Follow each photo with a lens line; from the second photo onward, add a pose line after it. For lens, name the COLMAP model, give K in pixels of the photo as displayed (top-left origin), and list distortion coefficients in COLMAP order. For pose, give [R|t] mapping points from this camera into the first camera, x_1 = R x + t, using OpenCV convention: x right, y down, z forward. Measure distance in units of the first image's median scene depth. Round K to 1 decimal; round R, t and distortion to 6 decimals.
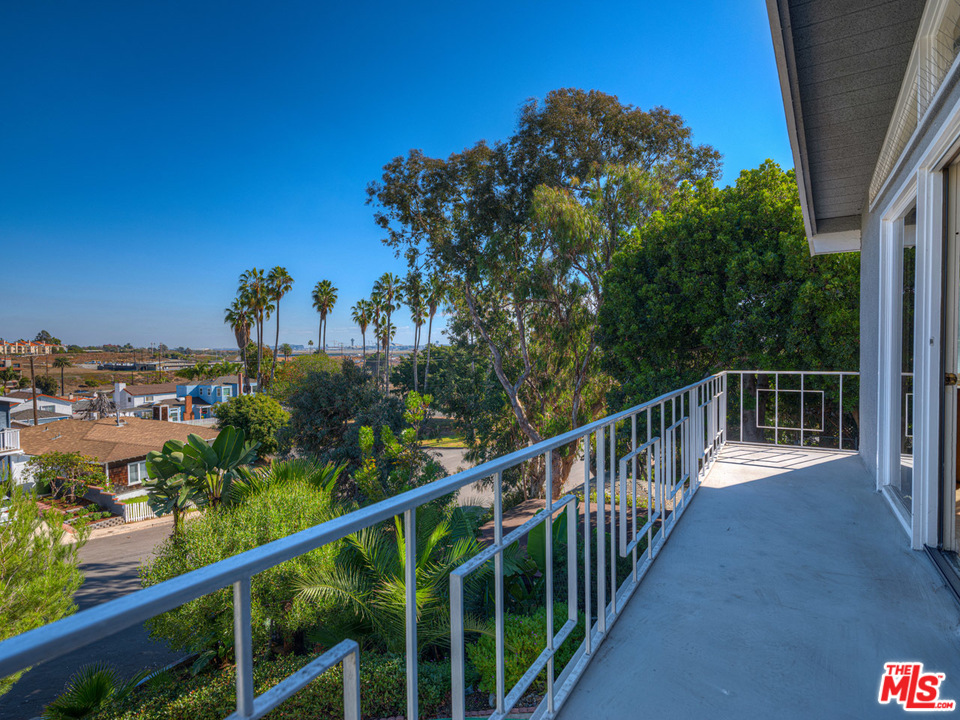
lens RADIAL K [[513.2, 0, 476.8], [0, 513.2, 362.3], [0, 0, 1]] dist [0.000760, -0.000735]
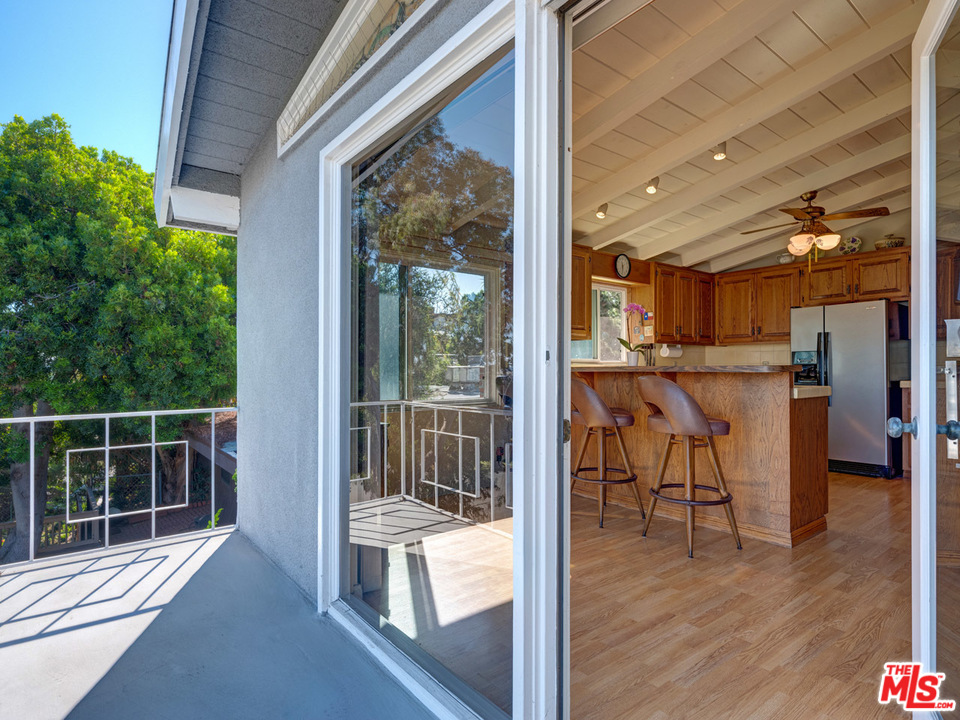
lens RADIAL K [[513.2, 0, 476.8], [0, 513.2, 362.3], [0, 0, 1]] dist [0.000760, -0.000735]
pose [[0.340561, 0.019328, 0.940024, 0.109722], [0.026292, 0.999202, -0.030070, -0.005797], [-0.939855, 0.034956, 0.339781, 0.240789]]
